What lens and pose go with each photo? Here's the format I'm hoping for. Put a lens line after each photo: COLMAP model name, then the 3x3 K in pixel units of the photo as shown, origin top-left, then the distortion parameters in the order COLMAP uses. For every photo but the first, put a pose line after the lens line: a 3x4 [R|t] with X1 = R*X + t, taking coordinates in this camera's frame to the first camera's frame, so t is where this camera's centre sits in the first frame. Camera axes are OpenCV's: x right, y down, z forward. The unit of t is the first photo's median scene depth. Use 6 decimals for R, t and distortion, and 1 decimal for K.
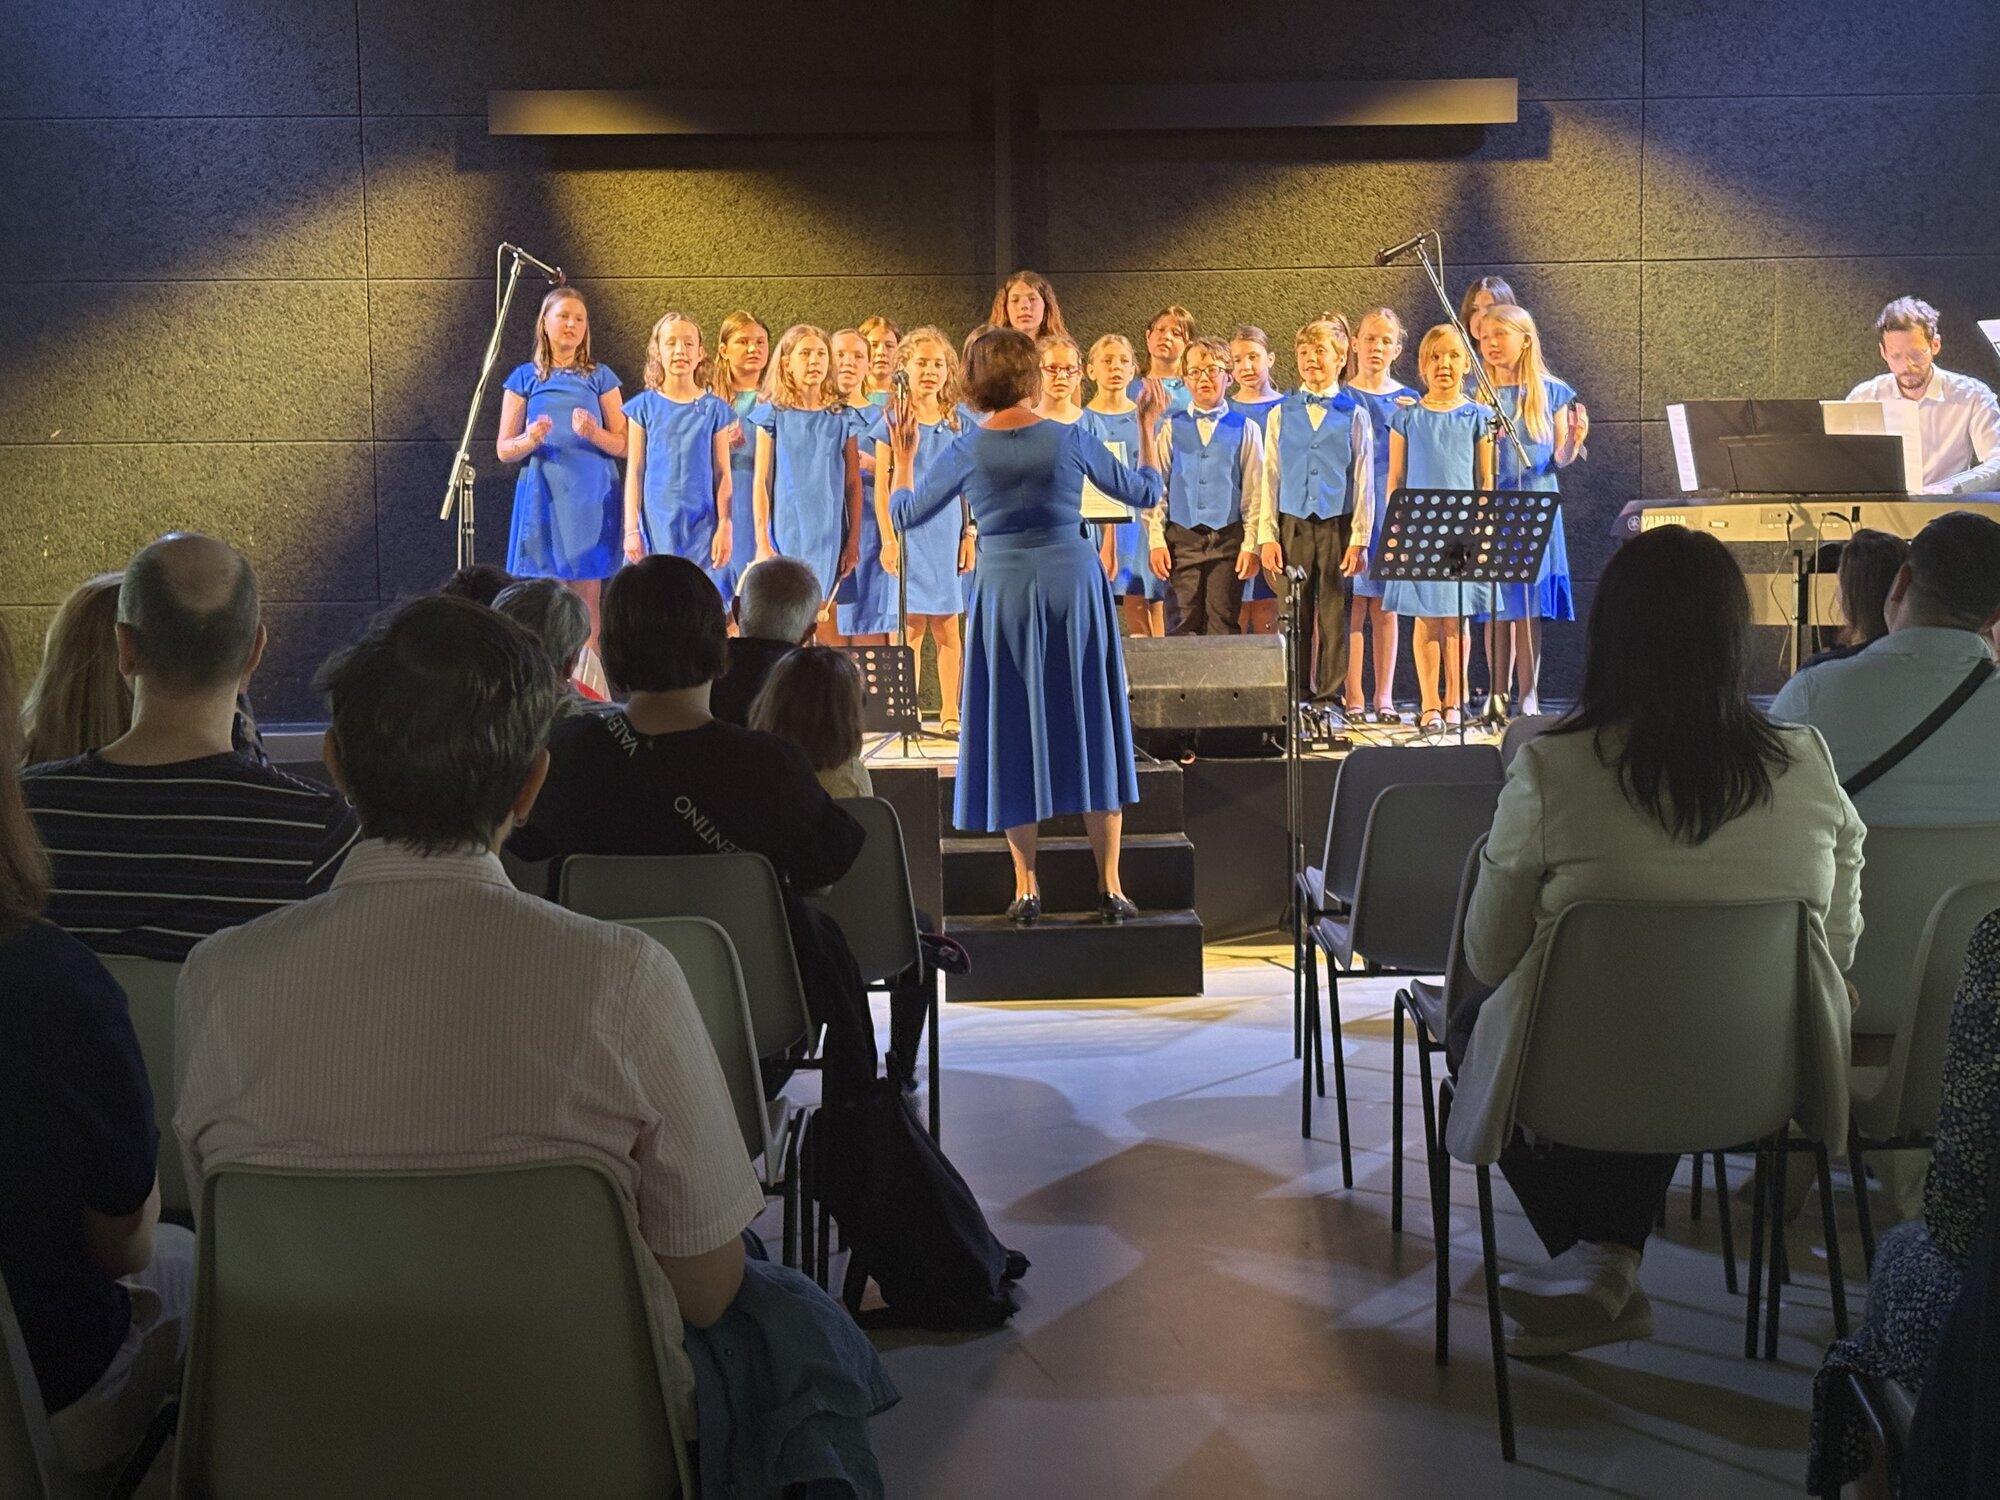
lens RADIAL K [[3004.5, 0, 1069.6], [0, 3004.5, 748.8], [0, 0, 1]] dist [0.662703, -2.765038]
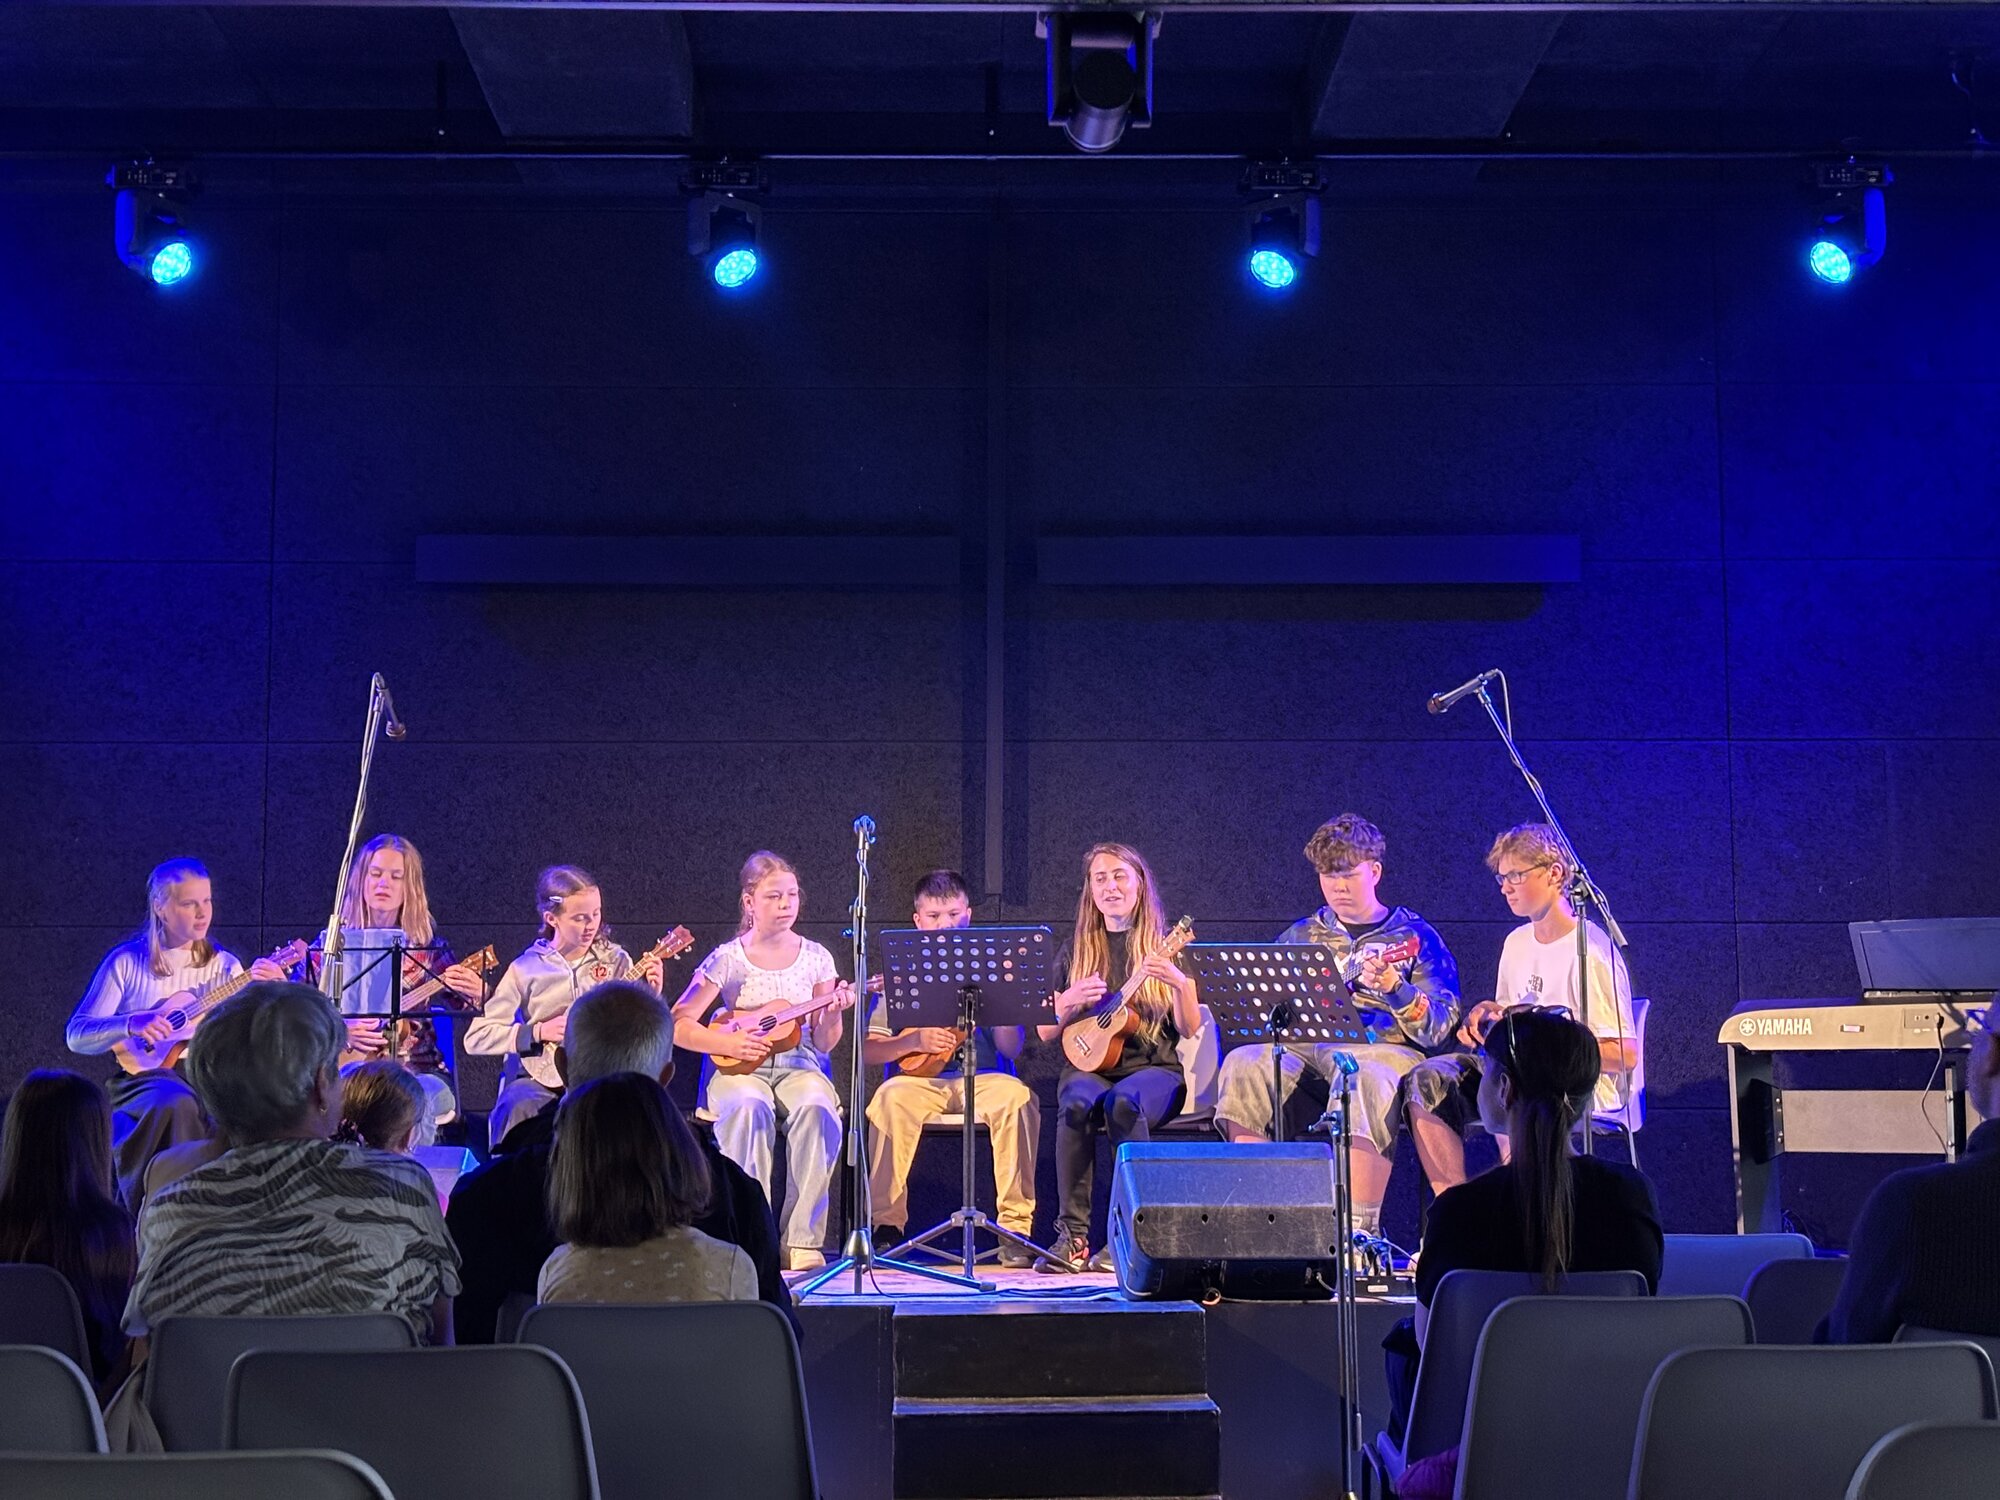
lens RADIAL K [[3093.7, 0, 1000.0], [0, 3093.7, 750.0], [0, 0, 1]] dist [0.404937, -1.706104]
pose [[0.999604, 0.006980, -0.027244, 0.004745], [-0.011888, 0.982778, -0.184407, 0.013043], [0.025488, 0.184658, 0.982472, 0.151568]]
